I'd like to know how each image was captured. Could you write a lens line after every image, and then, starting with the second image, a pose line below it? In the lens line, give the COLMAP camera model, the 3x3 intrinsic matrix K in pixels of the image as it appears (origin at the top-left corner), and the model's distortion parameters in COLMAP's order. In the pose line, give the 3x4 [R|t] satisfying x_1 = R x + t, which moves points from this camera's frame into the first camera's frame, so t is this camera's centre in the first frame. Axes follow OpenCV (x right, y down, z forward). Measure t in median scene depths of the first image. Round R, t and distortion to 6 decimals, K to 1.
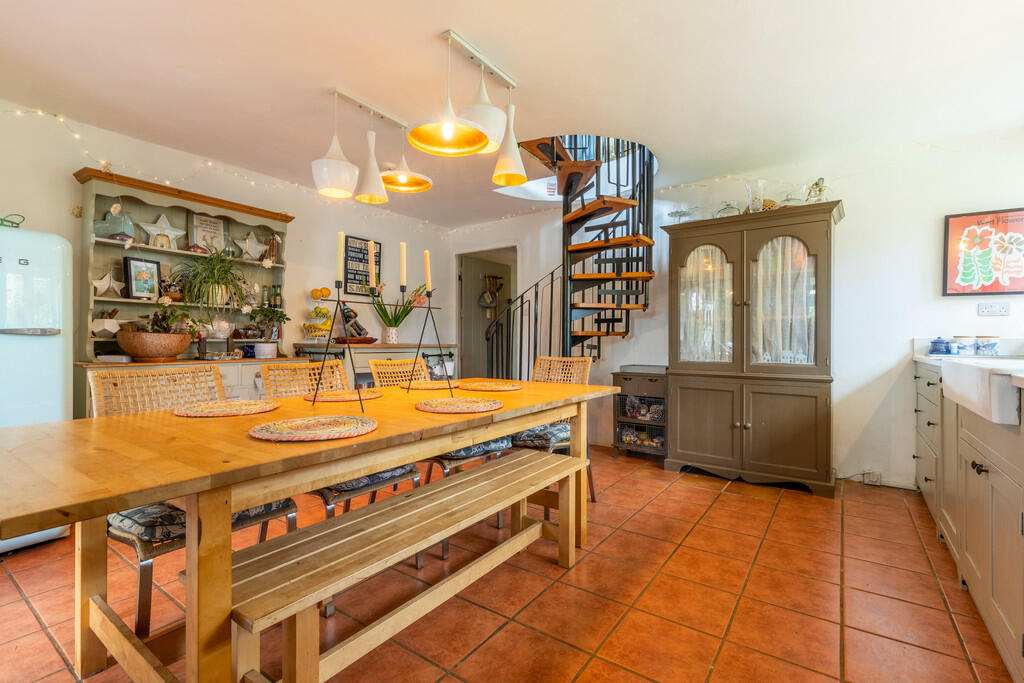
lens RADIAL K [[468.3, 0, 515.0], [0, 468.3, 339.7], [0, 0, 1]] dist [0.003831, -0.000651]
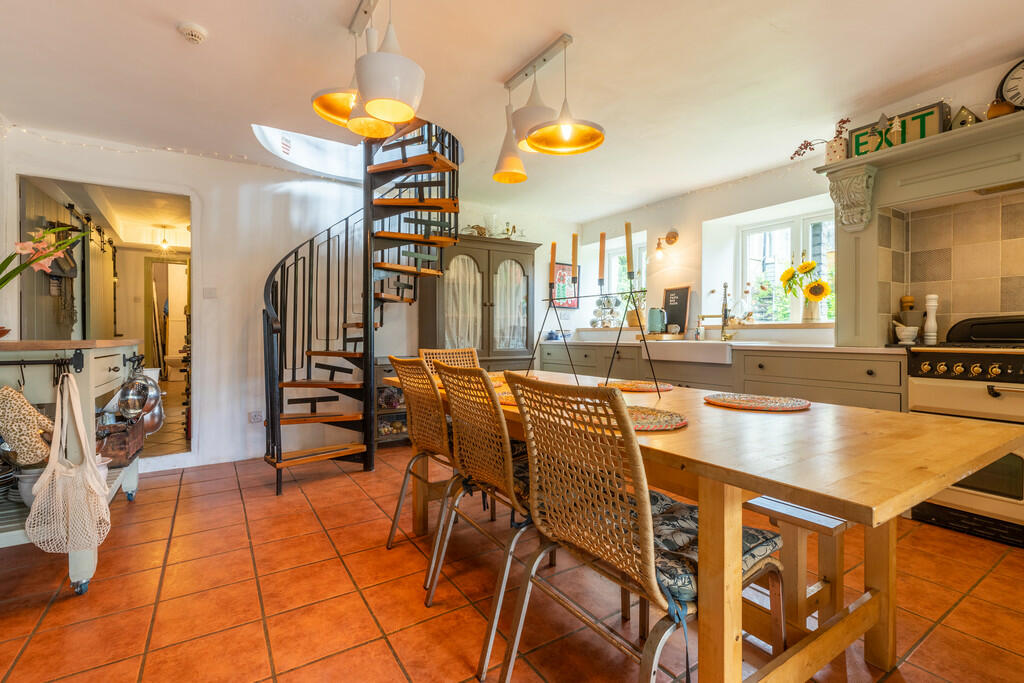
lens RADIAL K [[468.3, 0, 508.9], [0, 468.3, 333.7], [0, 0, 1]] dist [0.003831, -0.000651]
pose [[0.370967, -0.002375, 0.928643, -0.790308], [-0.000825, 0.999995, 0.002887, 0.001234], [-0.928646, -0.001837, 0.370964, 0.501238]]
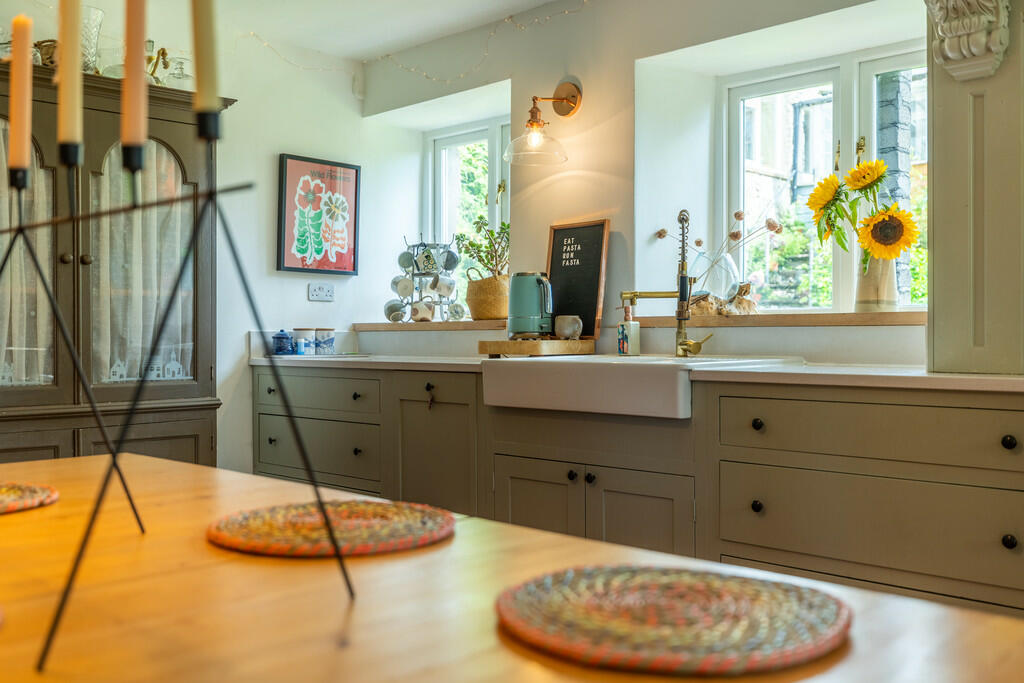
lens RADIAL K [[1013.6, 0, 515.2], [0, 1013.6, 338.6], [0, 0, 1]] dist [0.002209, 0.000000]
pose [[0.155955, -0.009385, 0.987720, -0.505308], [0.002451, 0.999955, 0.009114, -0.005862], [-0.987761, 0.000999, 0.155971, 0.437769]]
